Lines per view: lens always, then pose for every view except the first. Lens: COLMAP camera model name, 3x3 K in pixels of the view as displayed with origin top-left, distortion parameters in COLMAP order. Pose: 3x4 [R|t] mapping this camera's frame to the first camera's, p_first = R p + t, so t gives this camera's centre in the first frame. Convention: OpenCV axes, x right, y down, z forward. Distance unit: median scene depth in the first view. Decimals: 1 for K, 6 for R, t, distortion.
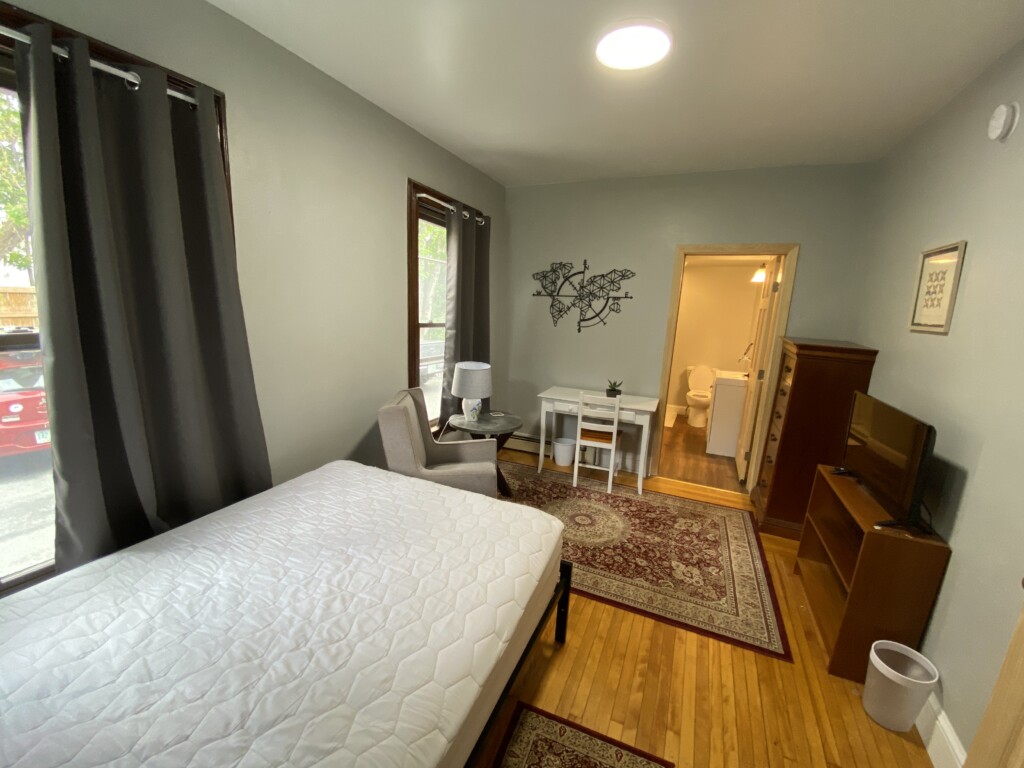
lens RADIAL K [[409.7, 0, 512.0], [0, 409.7, 384.0], [0, 0, 1]] dist [-0.016095, -0.000473]
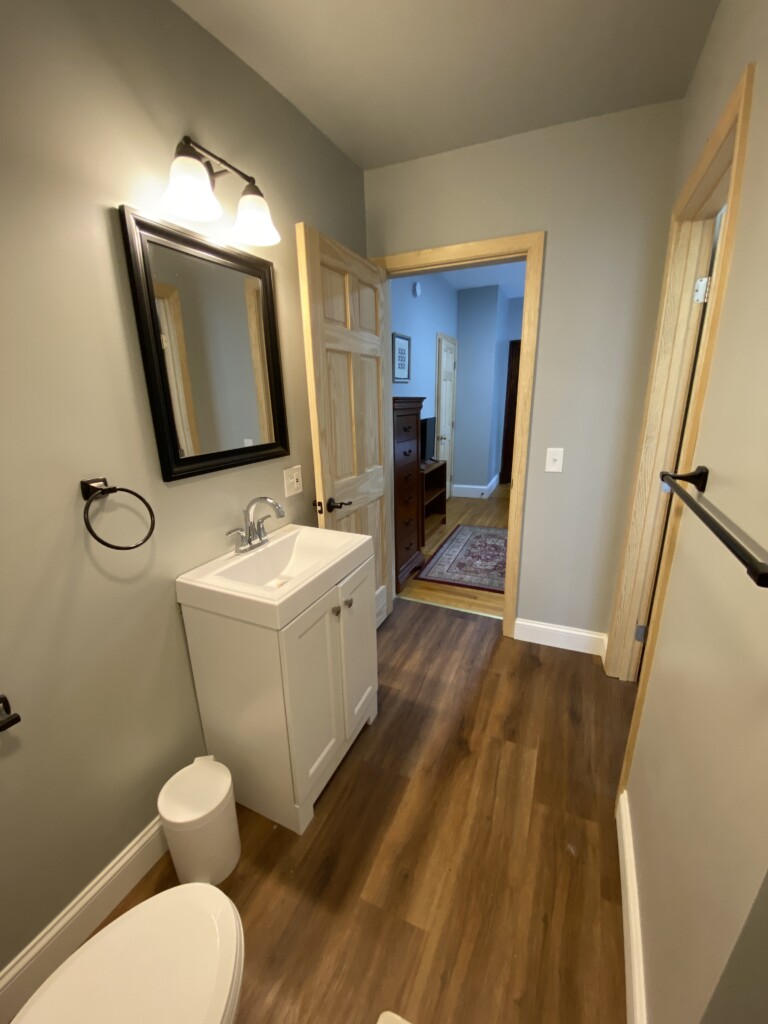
lens RADIAL K [[409.7, 0, 384.0], [0, 409.7, 512.0], [0, 0, 1]] dist [-0.016095, -0.000473]
pose [[-0.999797, -0.015265, -0.013141, 0.852017], [-0.019641, 0.883441, 0.468130, -0.374144], [0.004463, 0.468293, -0.883562, 2.267766]]
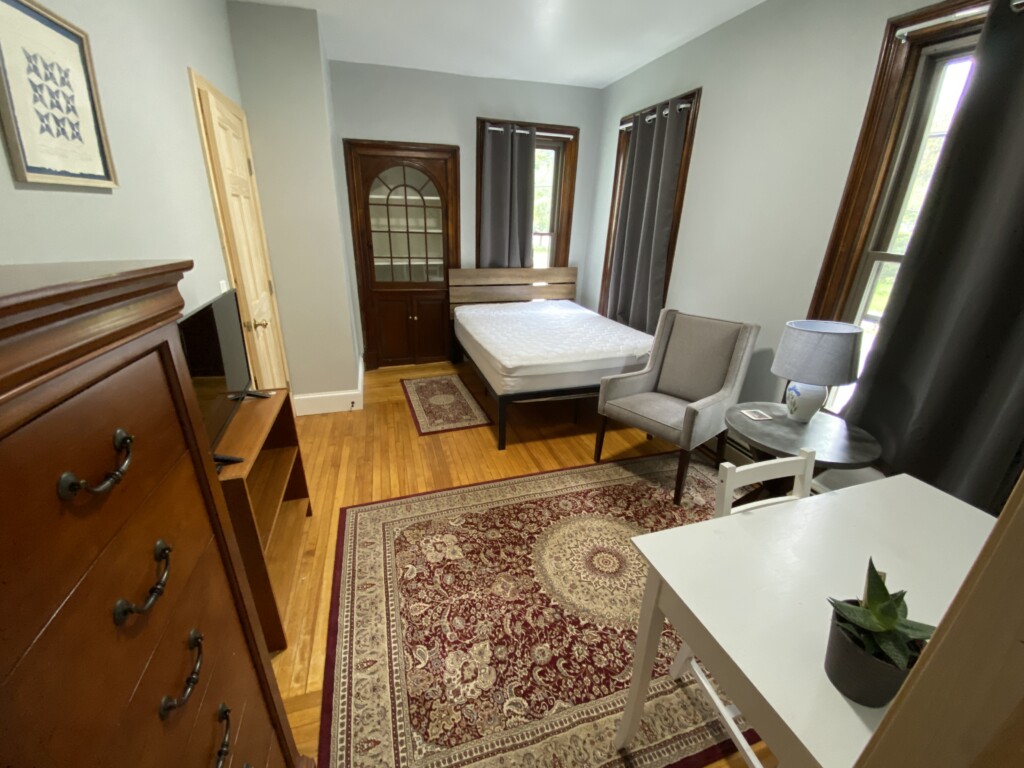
lens RADIAL K [[409.7, 0, 512.0], [0, 409.7, 384.0], [0, 0, 1]] dist [-0.016095, -0.000473]
pose [[-0.744014, 0.186666, -0.641560, 0.738338], [-0.192540, 0.859557, 0.473381, -0.199085], [0.639822, 0.475728, -0.603582, 1.346643]]
